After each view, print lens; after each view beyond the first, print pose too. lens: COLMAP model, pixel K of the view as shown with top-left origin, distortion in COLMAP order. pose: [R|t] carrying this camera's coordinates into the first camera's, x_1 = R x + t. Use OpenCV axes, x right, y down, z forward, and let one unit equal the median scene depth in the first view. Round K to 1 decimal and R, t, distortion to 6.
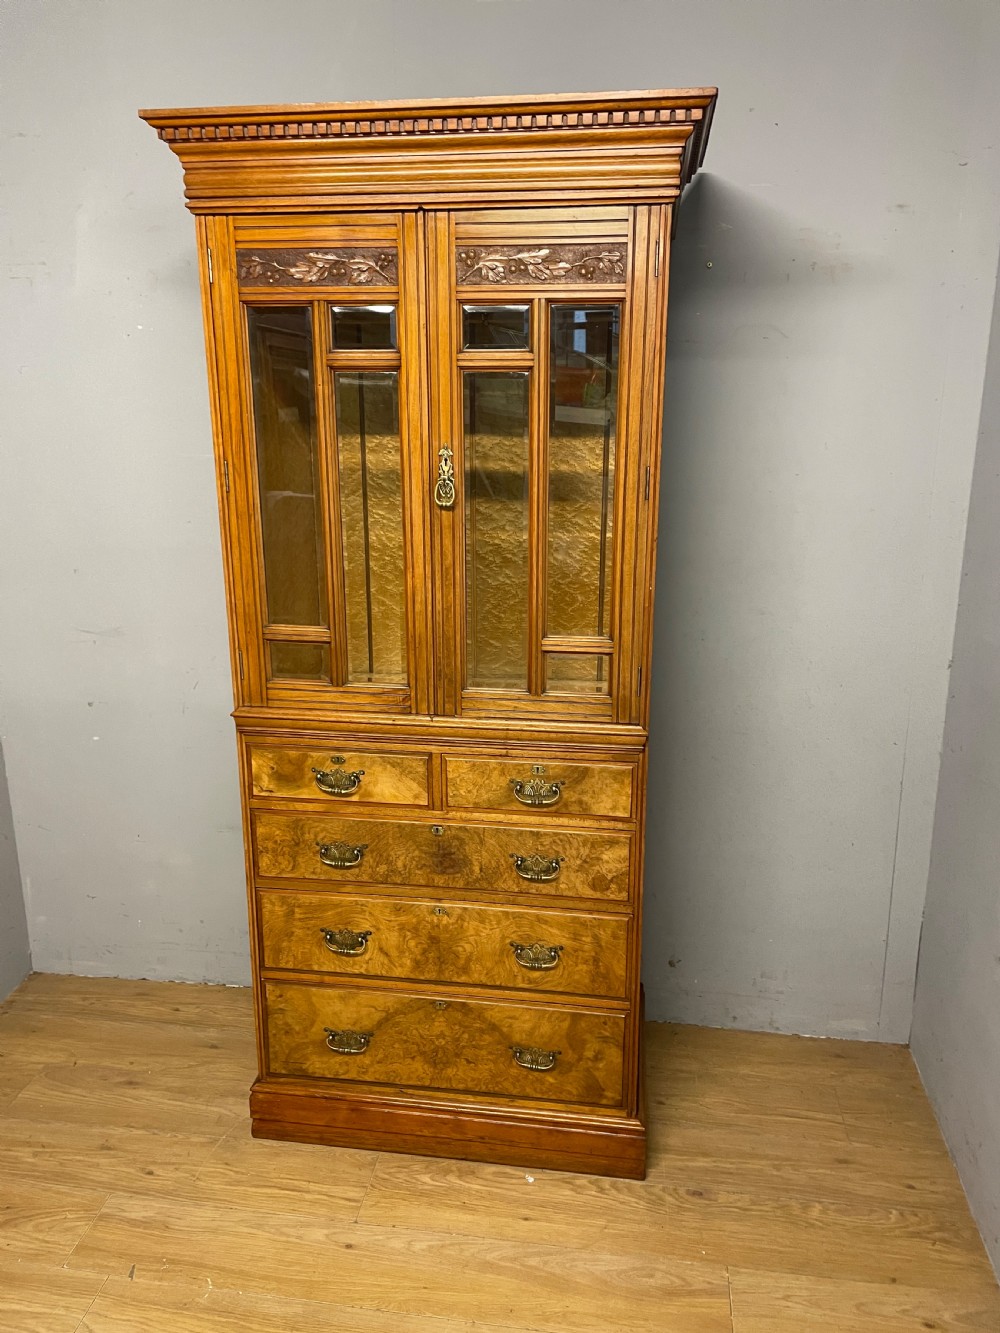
lens RADIAL K [[1003.2, 0, 502.2], [0, 1003.2, 659.5], [0, 0, 1]] dist [0.097904, -0.121670]
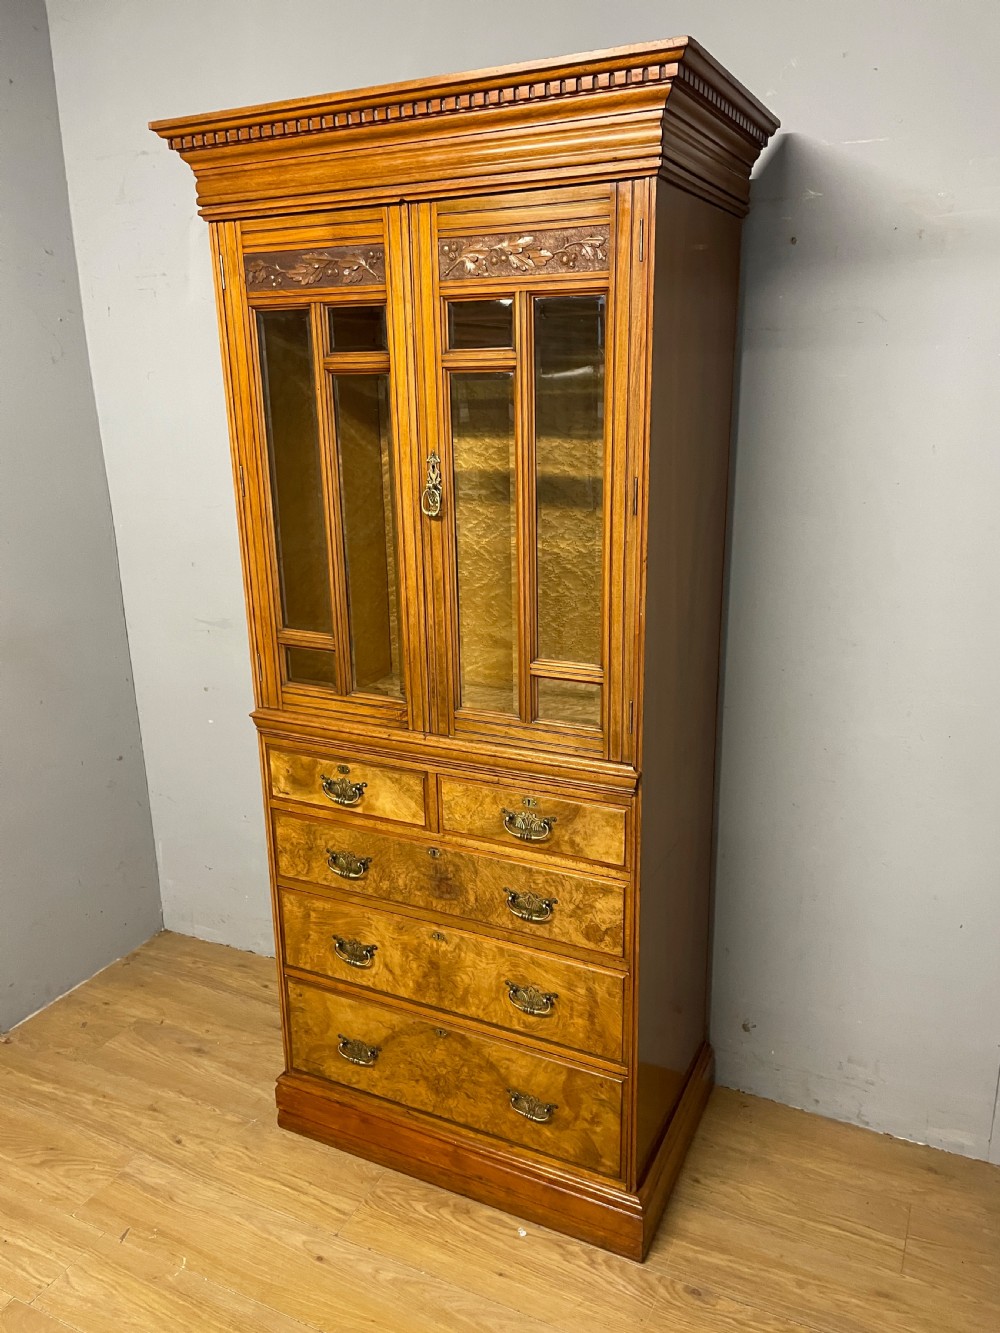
lens RADIAL K [[1003.2, 0, 504.2], [0, 1003.2, 664.0], [0, 0, 1]] dist [0.097904, -0.121670]
pose [[0.952578, 0.067356, -0.296745, 0.272043], [-0.062819, 0.997716, 0.024812, -0.037609], [0.297738, -0.004995, 0.954634, 0.106426]]
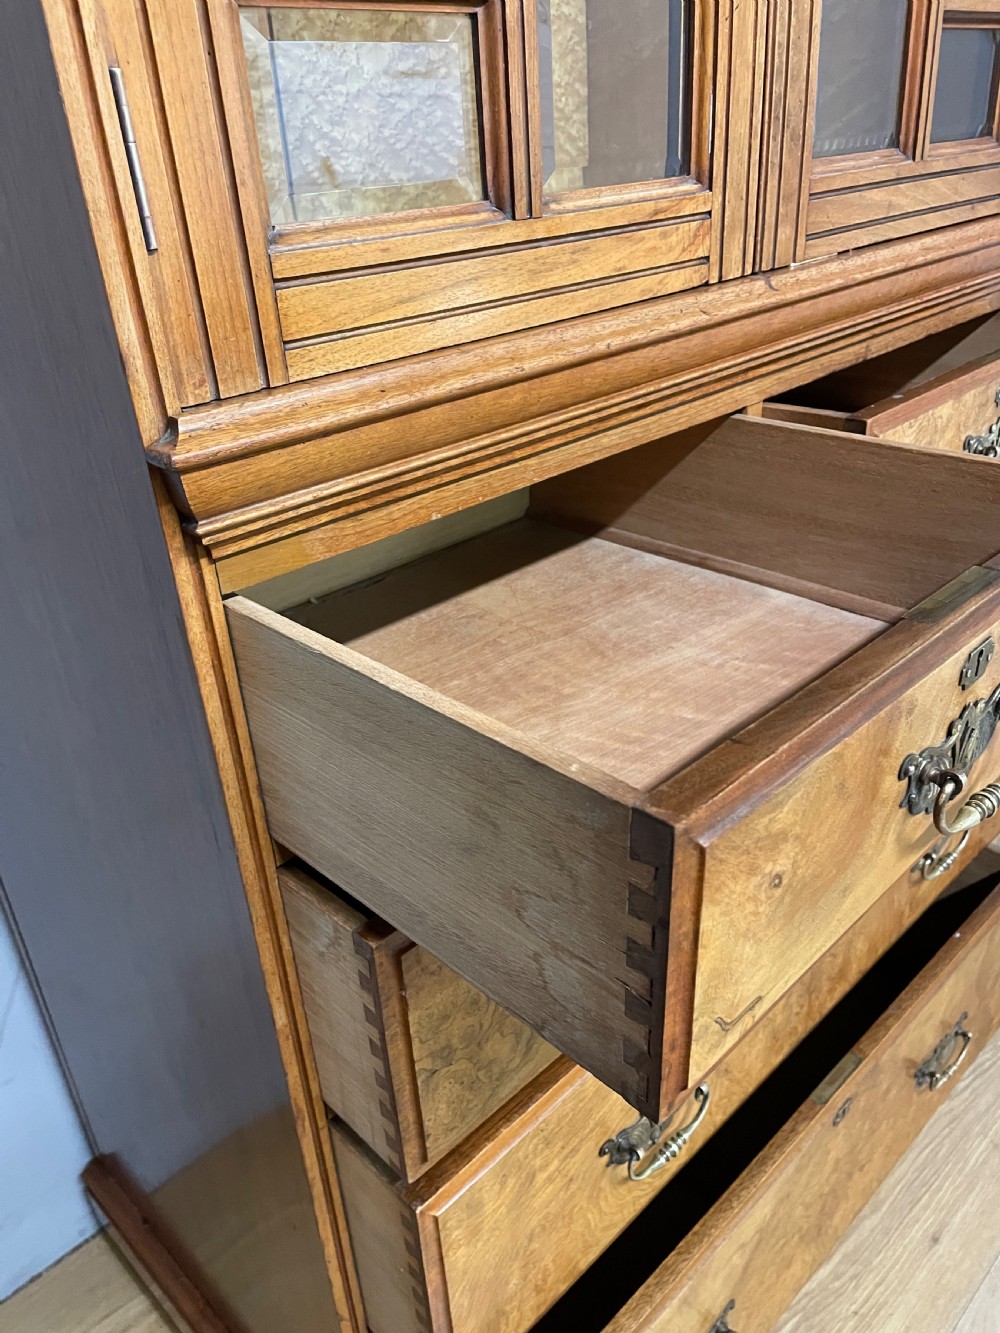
lens RADIAL K [[1003.2, 0, 490.1], [0, 1003.2, 676.4], [0, 0, 1]] dist [0.097904, -0.121670]
pose [[0.607894, -0.406925, 0.681819, -0.372435], [0.271014, 0.913462, 0.303545, 0.049563], [-0.746335, 0.000259, 0.665570, 0.829903]]
